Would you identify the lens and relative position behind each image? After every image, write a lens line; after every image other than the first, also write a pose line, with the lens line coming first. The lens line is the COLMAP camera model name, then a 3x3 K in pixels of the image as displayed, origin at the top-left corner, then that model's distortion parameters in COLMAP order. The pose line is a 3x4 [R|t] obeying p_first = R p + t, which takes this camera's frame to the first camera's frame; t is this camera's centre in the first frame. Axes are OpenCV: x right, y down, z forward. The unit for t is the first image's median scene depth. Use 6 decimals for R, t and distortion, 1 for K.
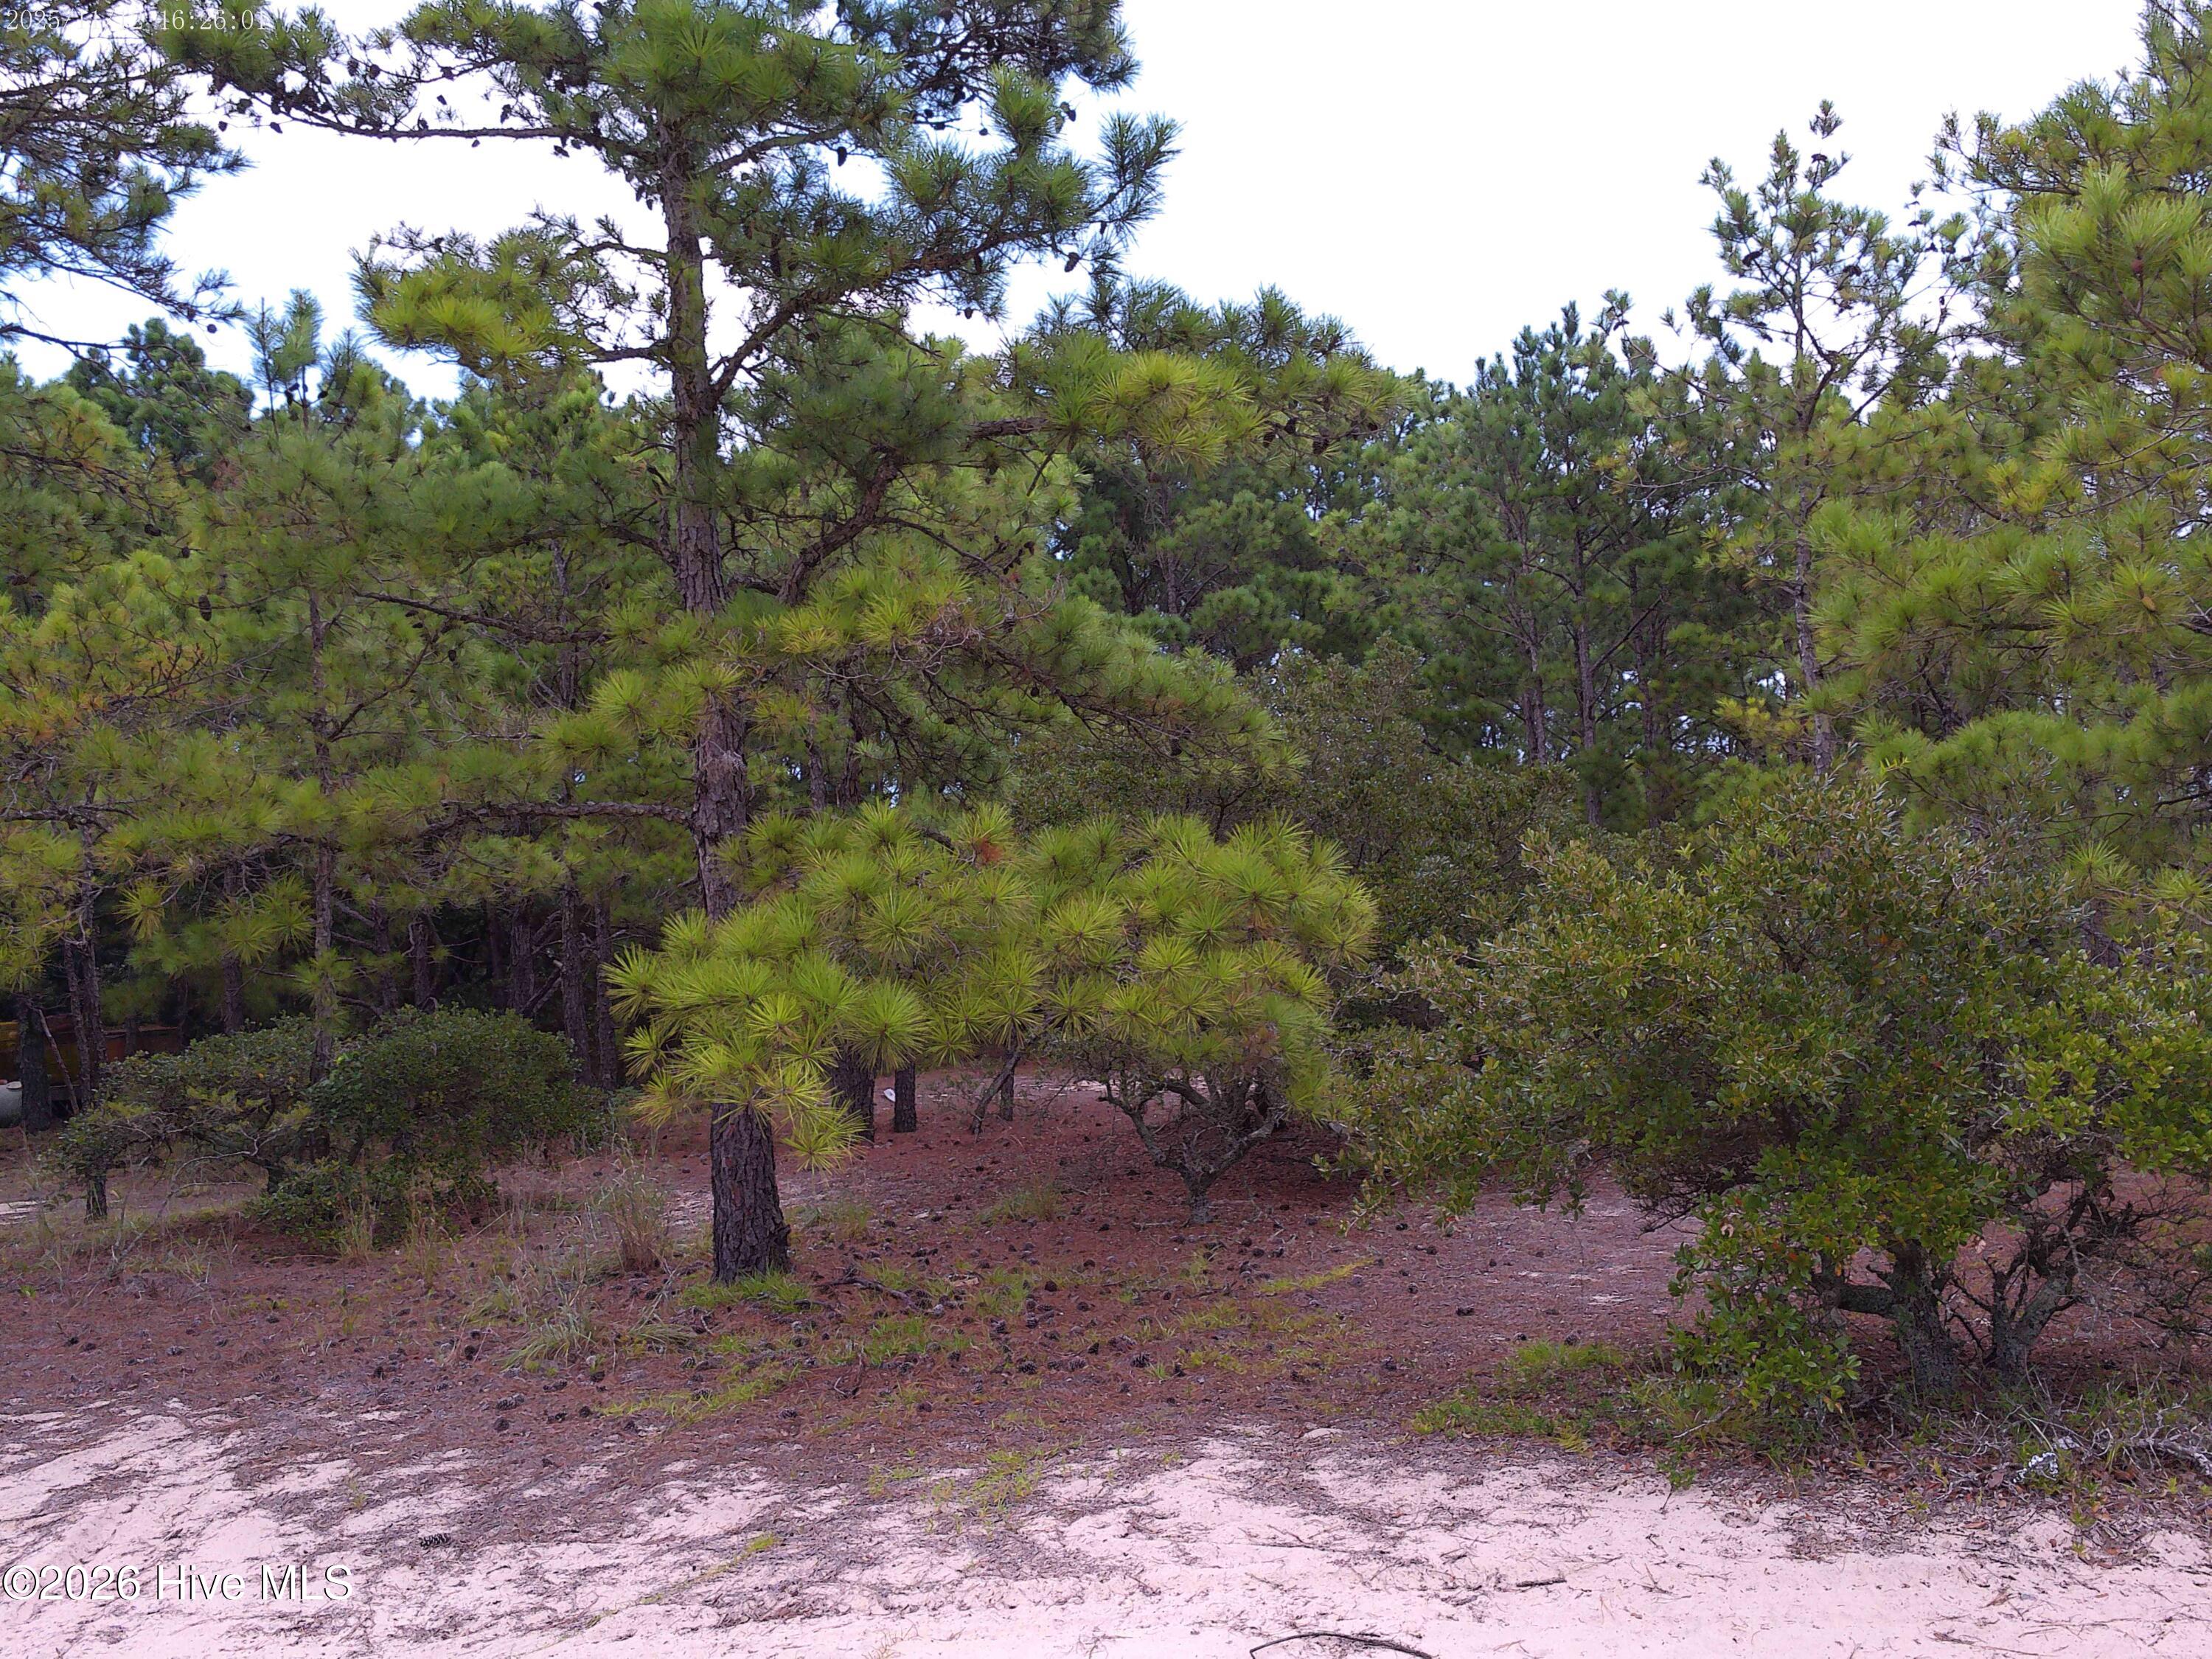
lens RADIAL K [[1153.8, 0, 1175.0], [0, 1153.8, 835.3], [0, 0, 1]] dist [0.035269, -0.020267]
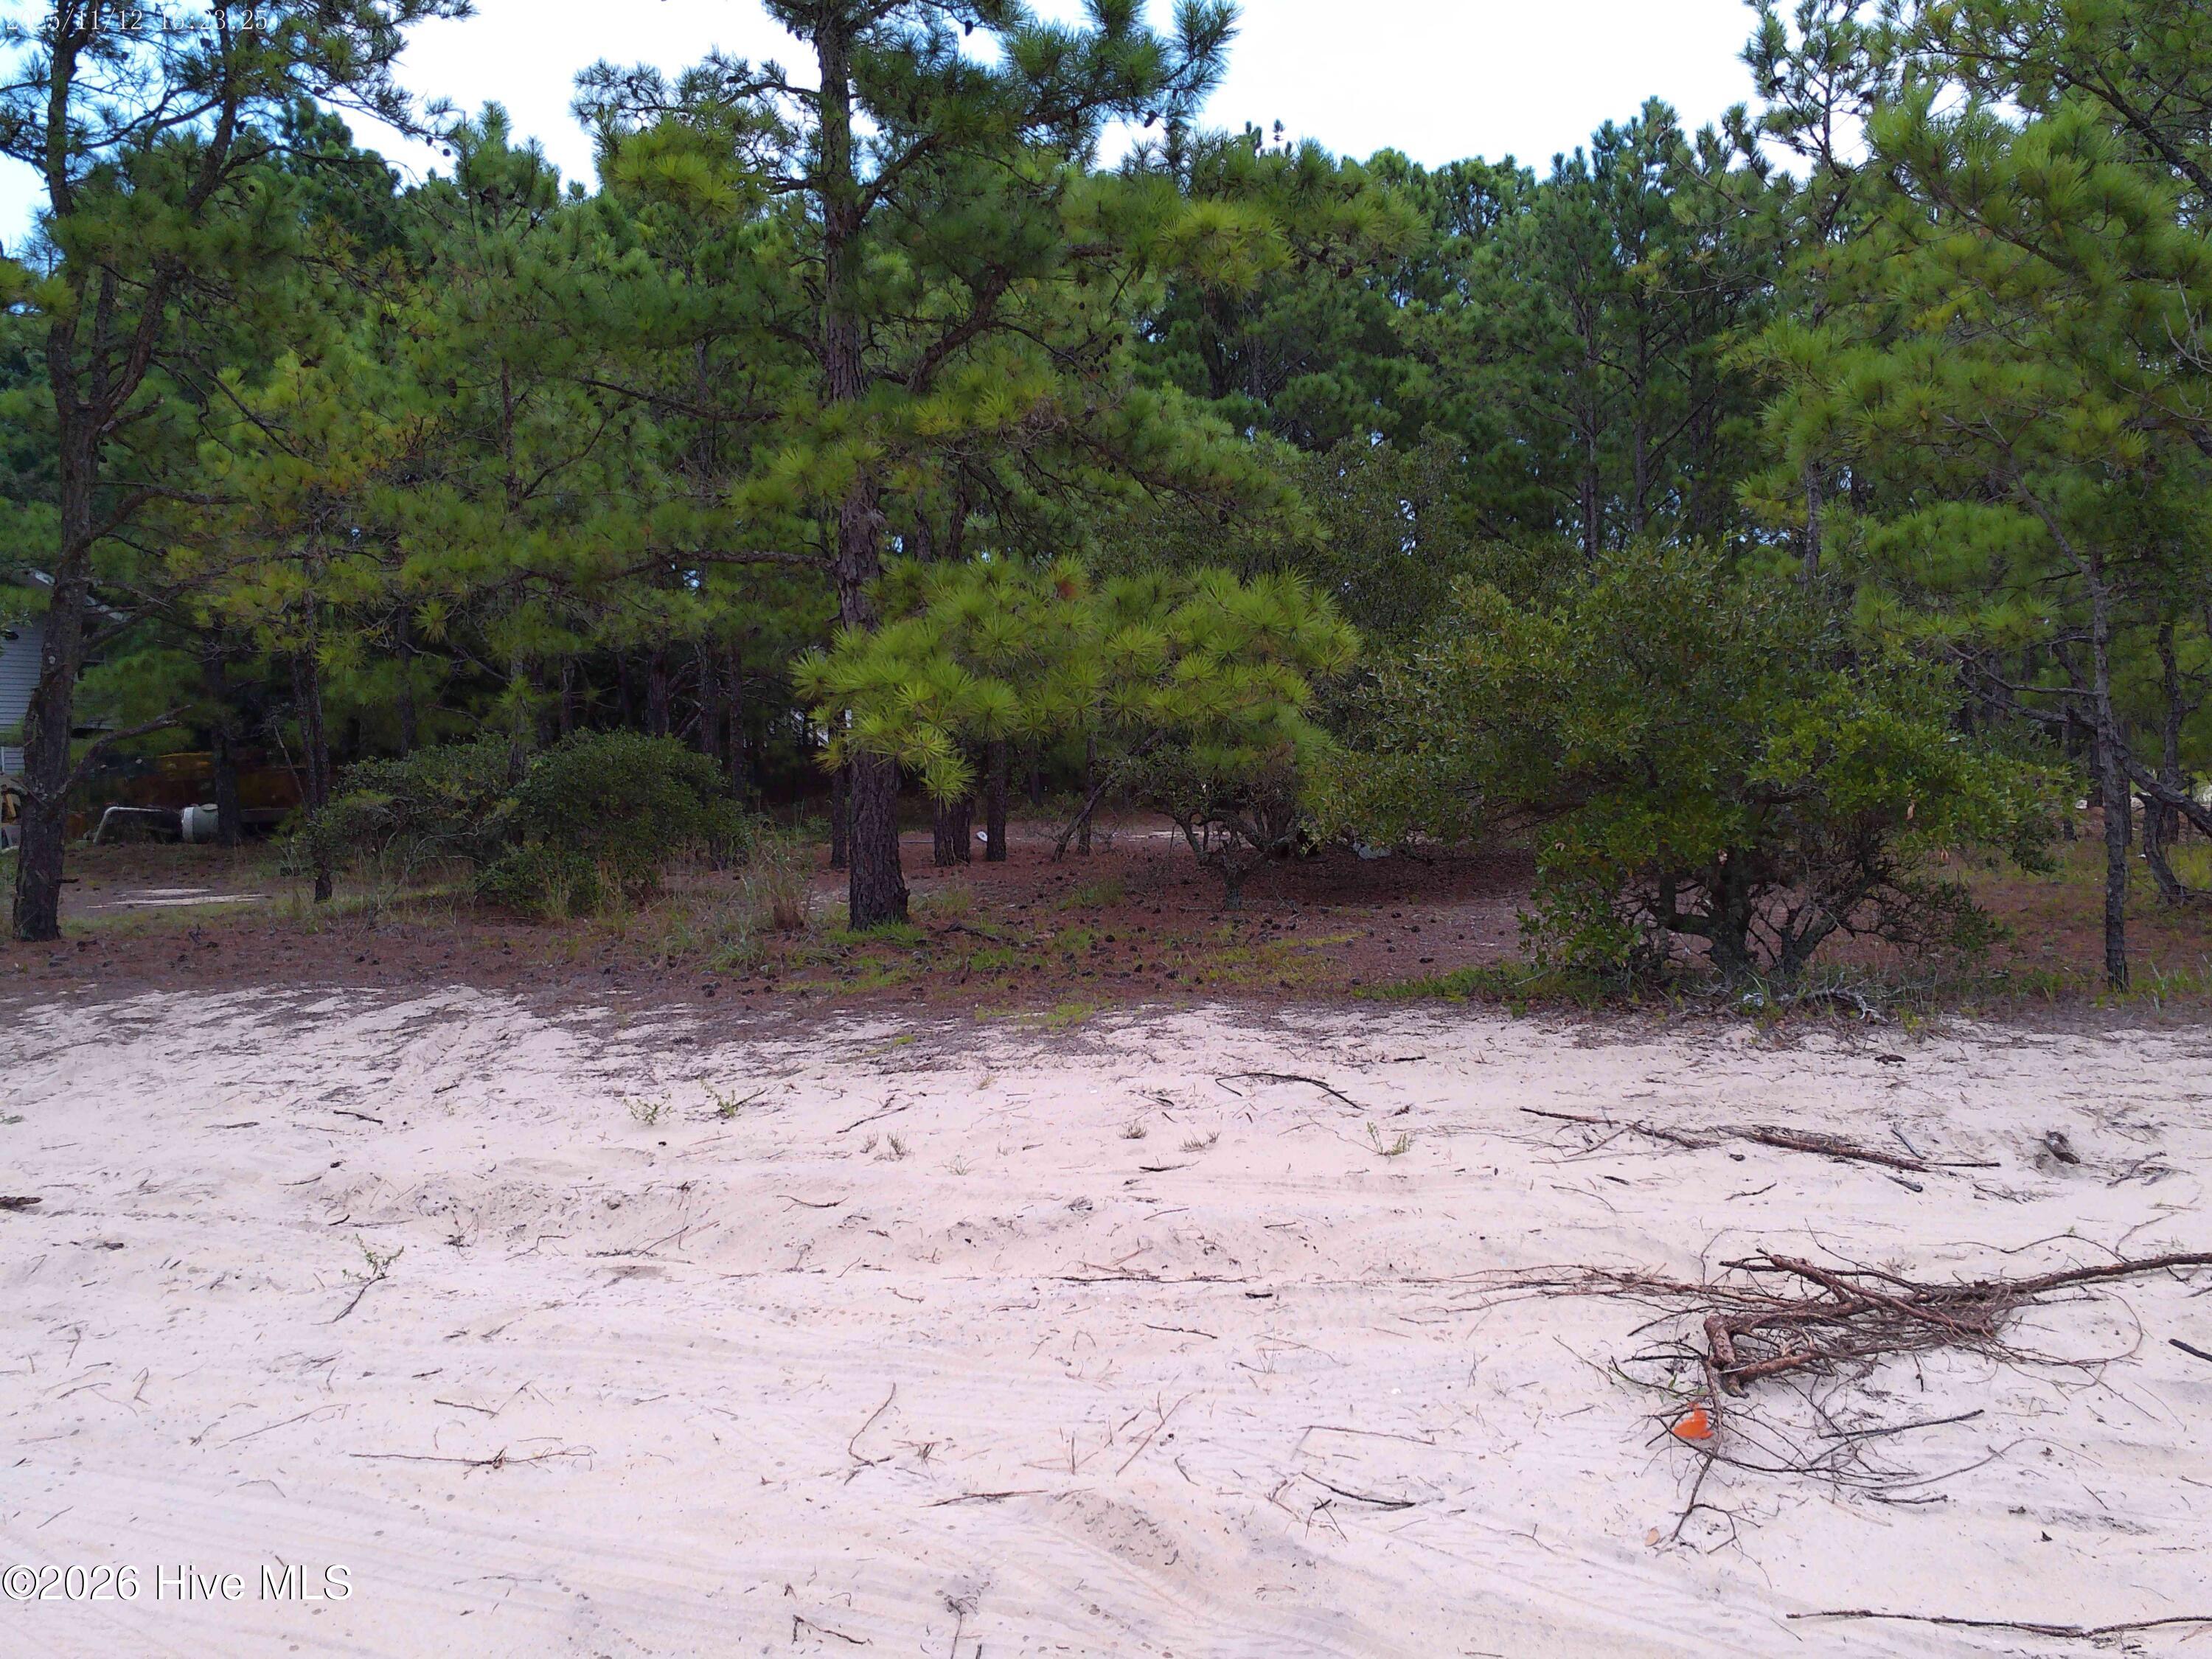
lens RADIAL K [[2088.4, 0, 1250.4], [0, 2088.4, 827.4], [0, 0, 1]] dist [0.102528, -0.215051]
pose [[0.995315, 0.034013, -0.090502, 0.237712], [-0.030693, 0.998813, 0.037832, 0.165682], [0.091681, -0.034877, 0.995177, -1.203618]]
